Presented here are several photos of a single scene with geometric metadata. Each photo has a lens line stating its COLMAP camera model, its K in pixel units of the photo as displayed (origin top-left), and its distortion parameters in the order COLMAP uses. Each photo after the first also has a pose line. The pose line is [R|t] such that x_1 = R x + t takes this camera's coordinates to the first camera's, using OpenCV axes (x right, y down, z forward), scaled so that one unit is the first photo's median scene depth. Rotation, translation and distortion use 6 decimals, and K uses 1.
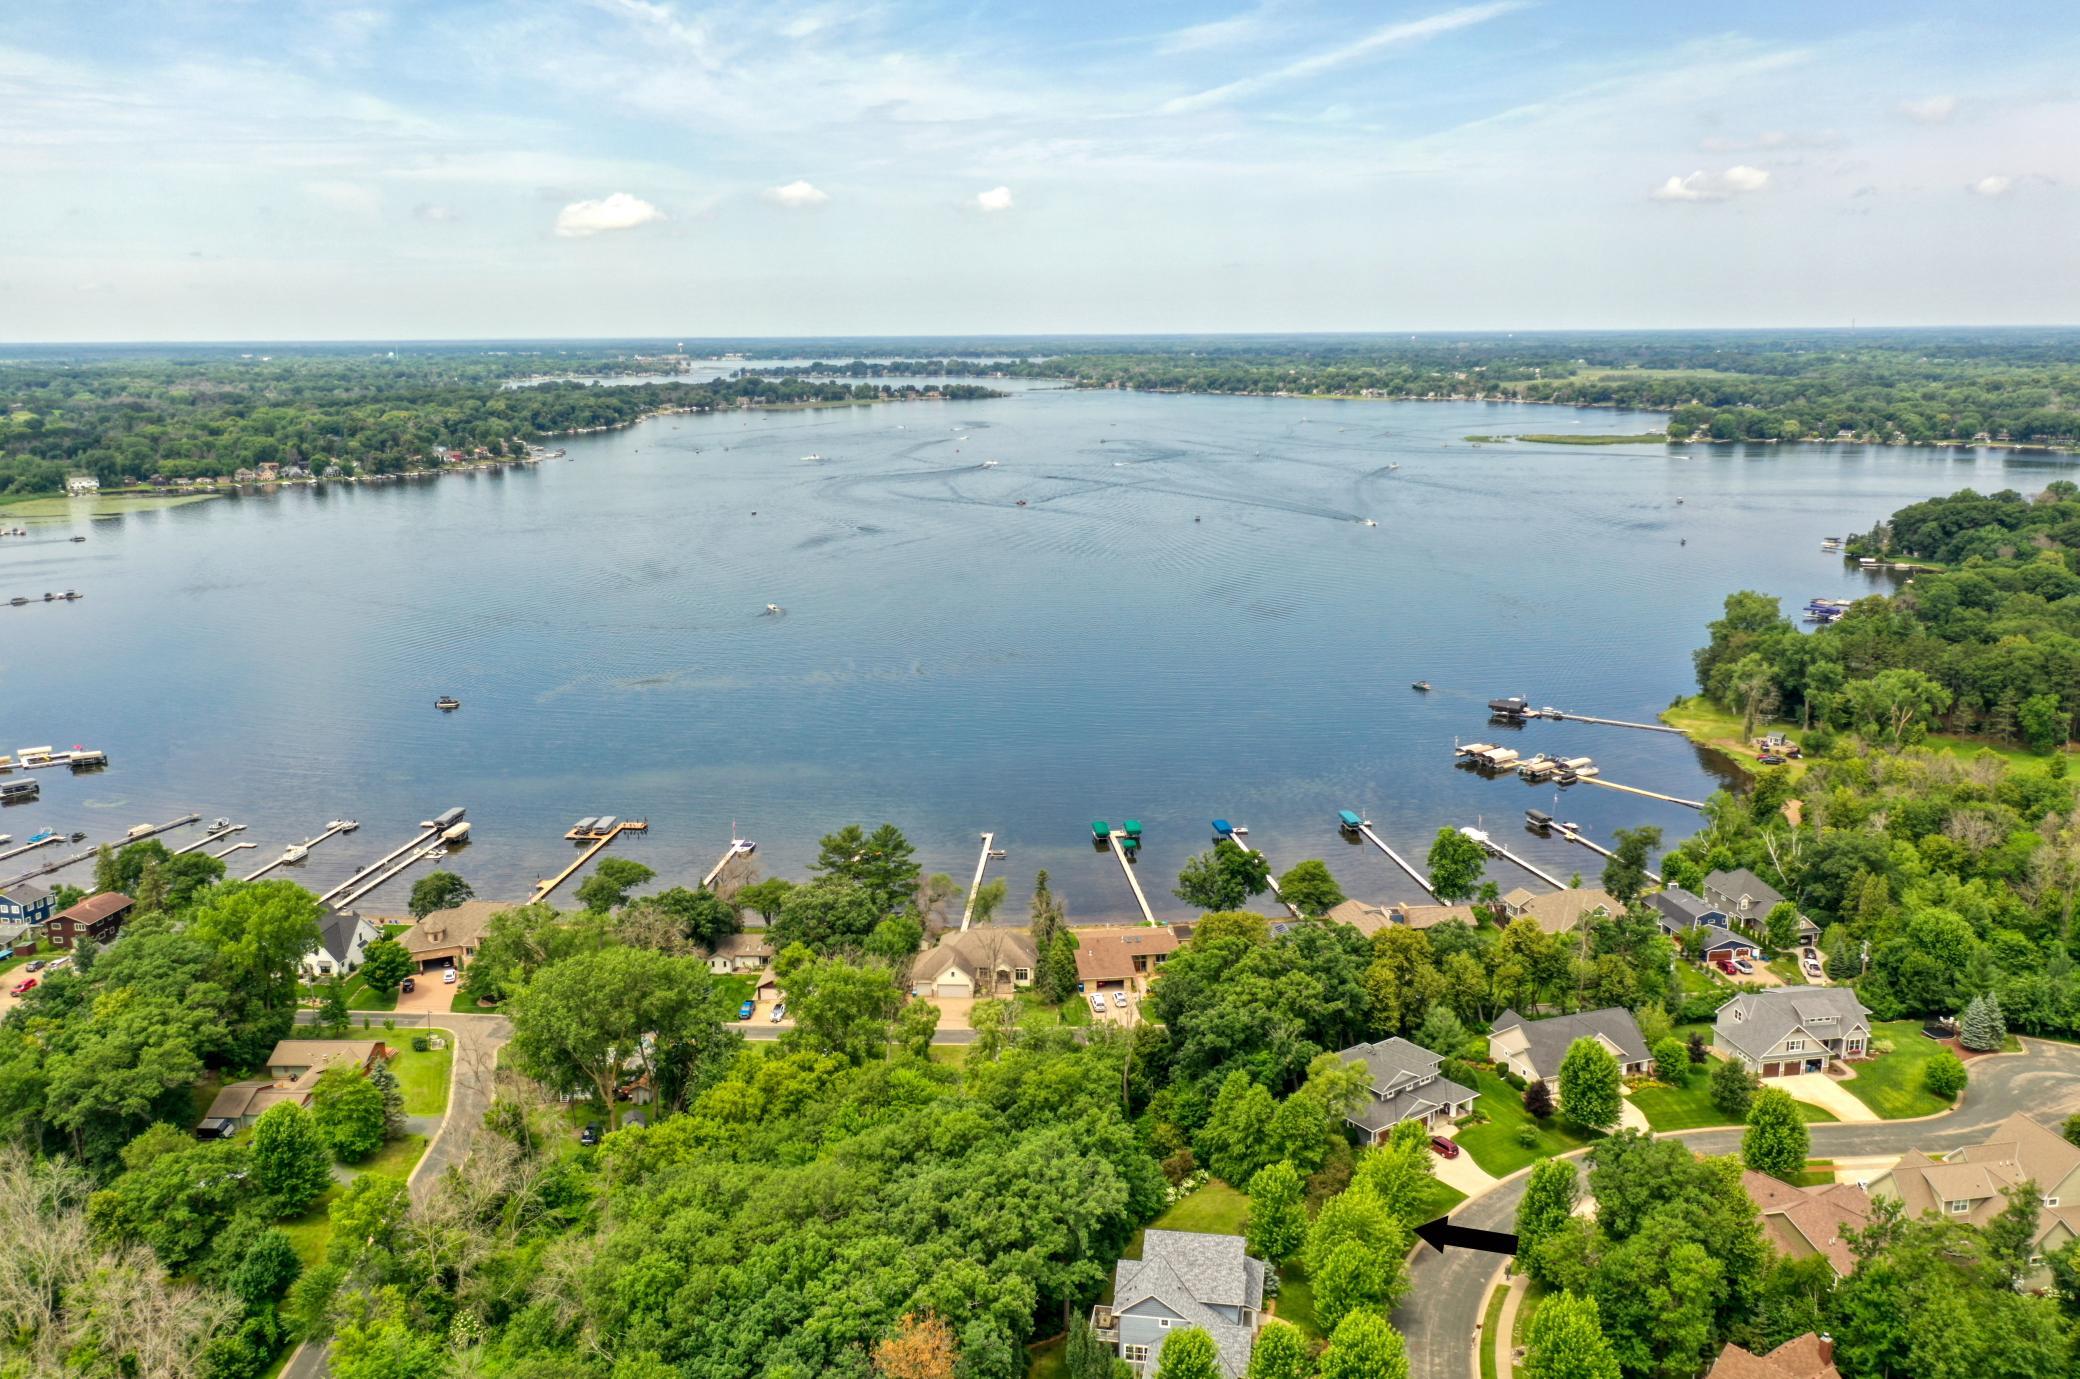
lens RADIAL K [[1671.2, 0, 1043.7], [0, 1671.2, 700.2], [0, 0, 1]] dist [-0.004560, 0.004587]
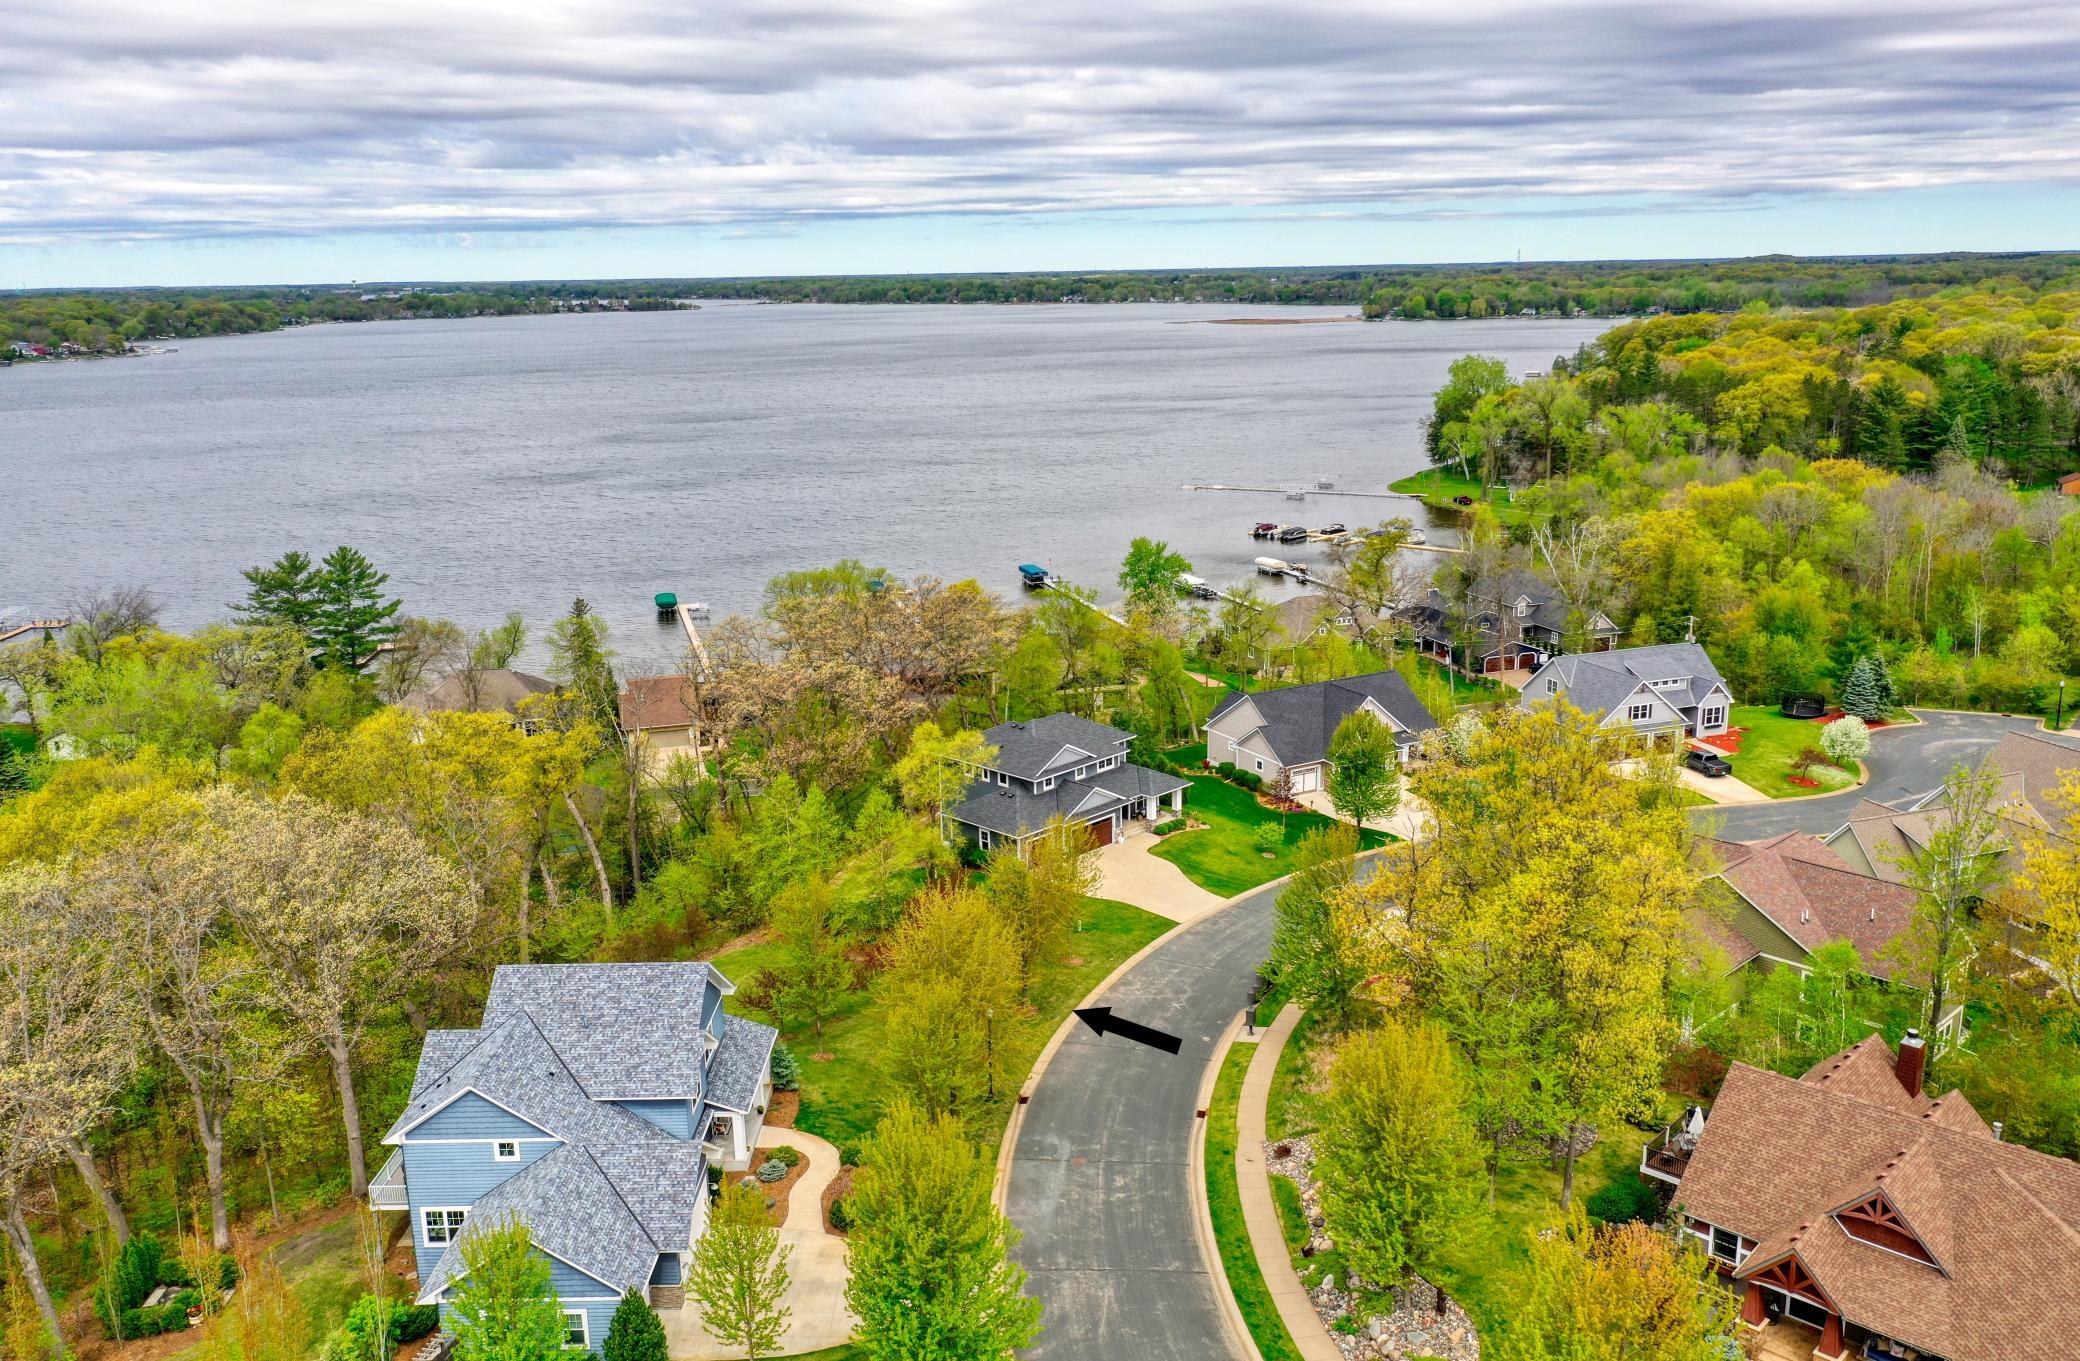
lens RADIAL K [[1668.6, 0, 1040.0], [0, 1668.6, 680.5], [0, 0, 1]] dist [0.004843, 0.001963]
pose [[0.985558, -0.049174, 0.162038, 0.053496], [0.045067, 0.998565, 0.028926, 0.089031], [-0.163228, -0.021206, 0.986360, 0.199907]]
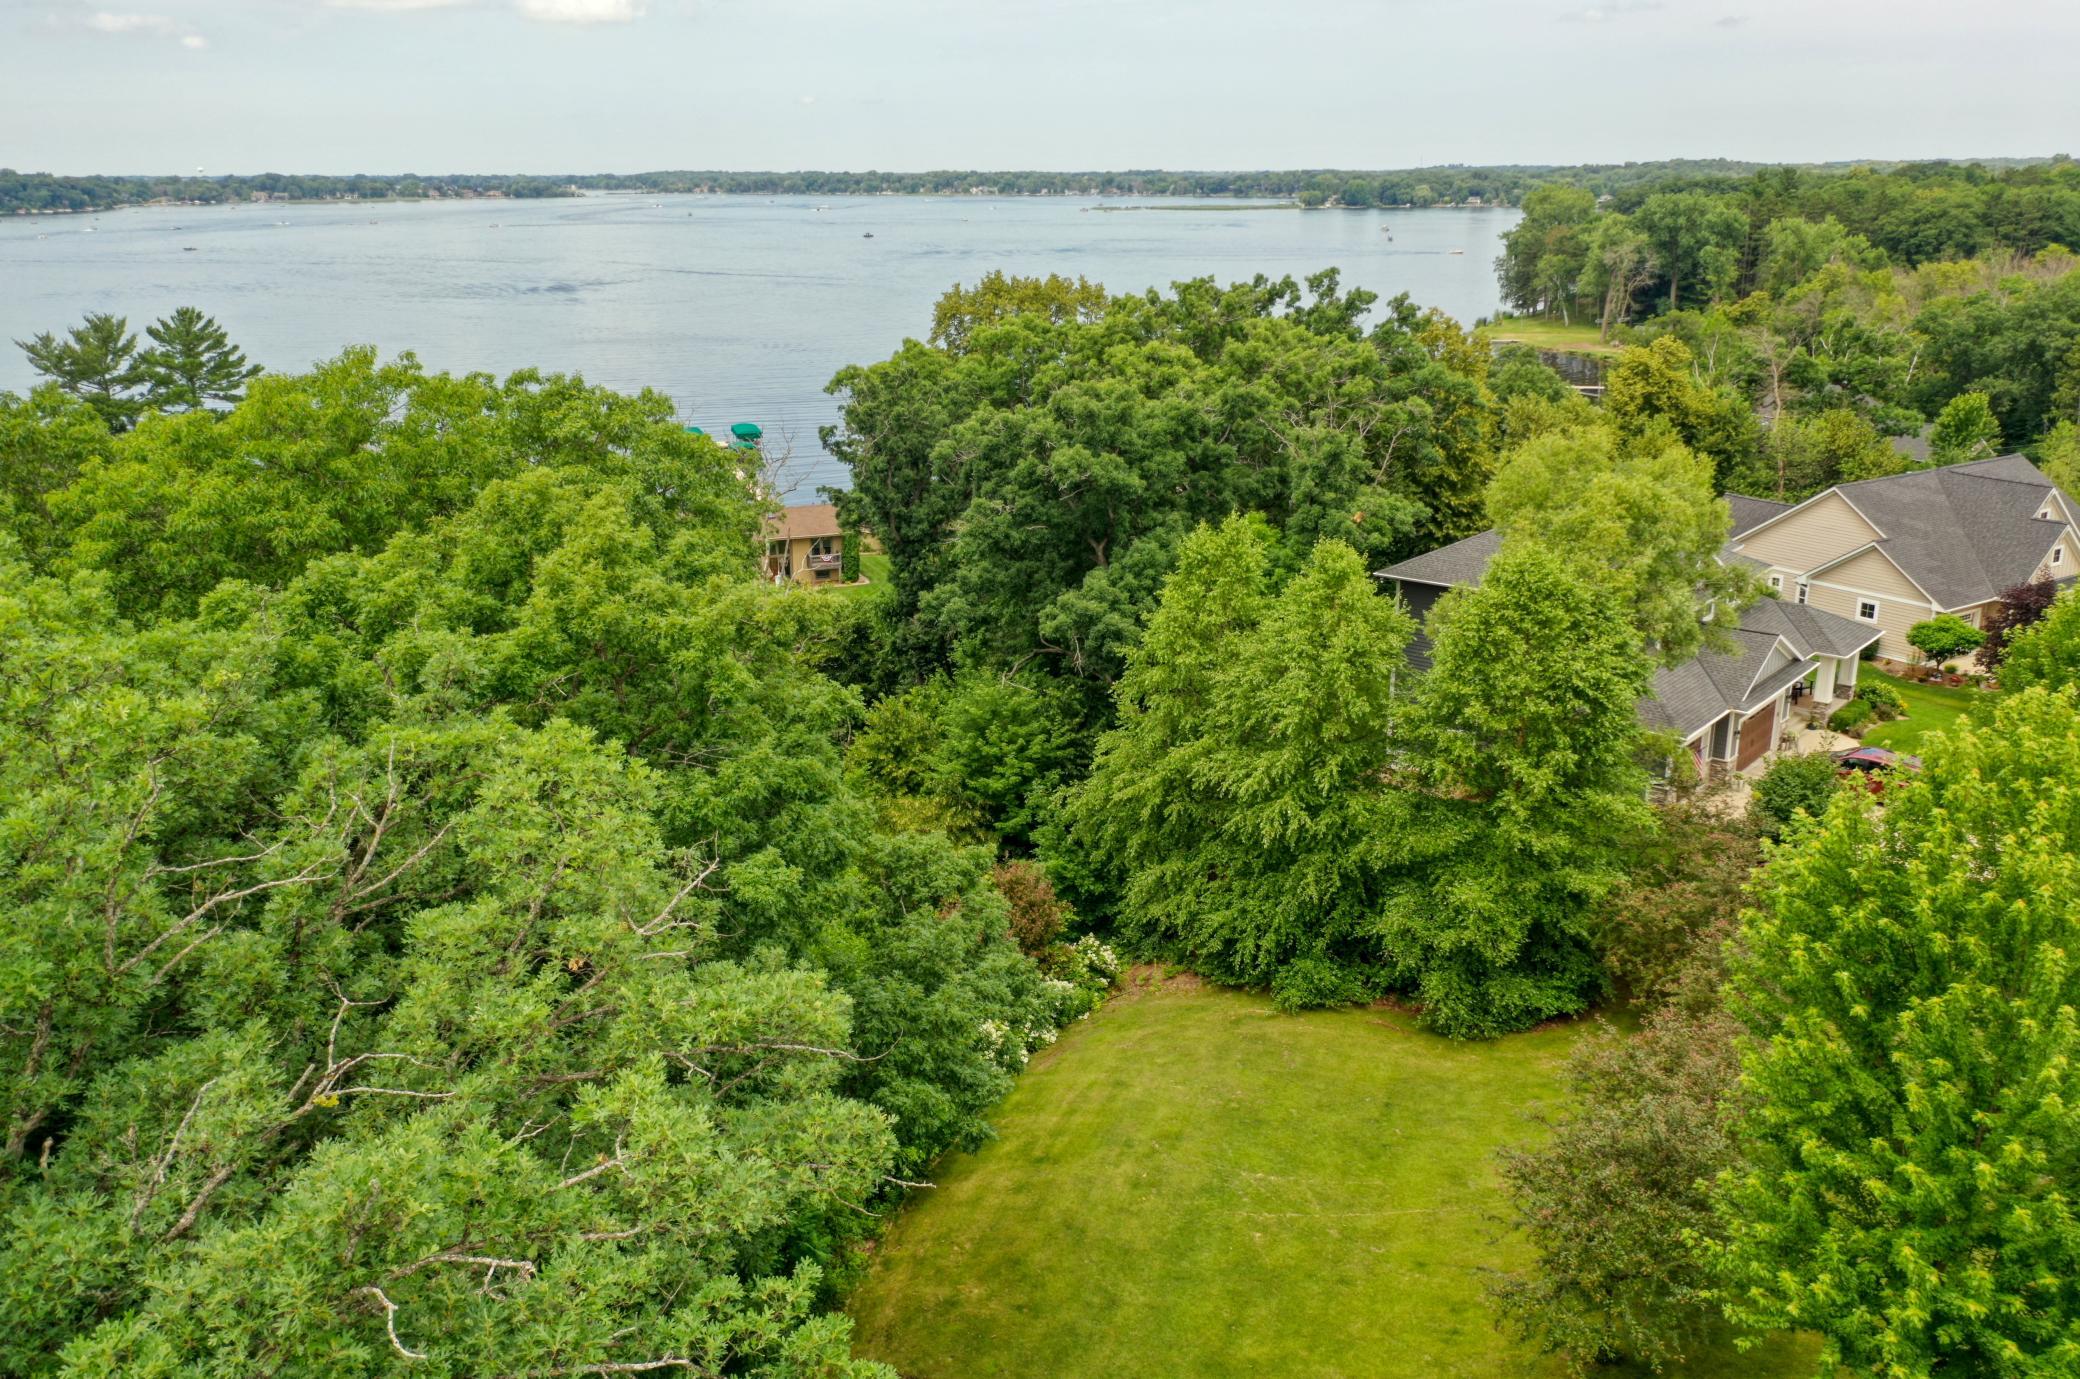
lens RADIAL K [[1671.2, 0, 1043.7], [0, 1671.2, 700.2], [0, 0, 1]] dist [-0.004560, 0.004587]
pose [[0.972772, -0.066147, 0.222126, 0.016542], [0.046902, 0.994761, 0.090828, 0.106497], [-0.226970, -0.077937, 0.970778, 0.363641]]
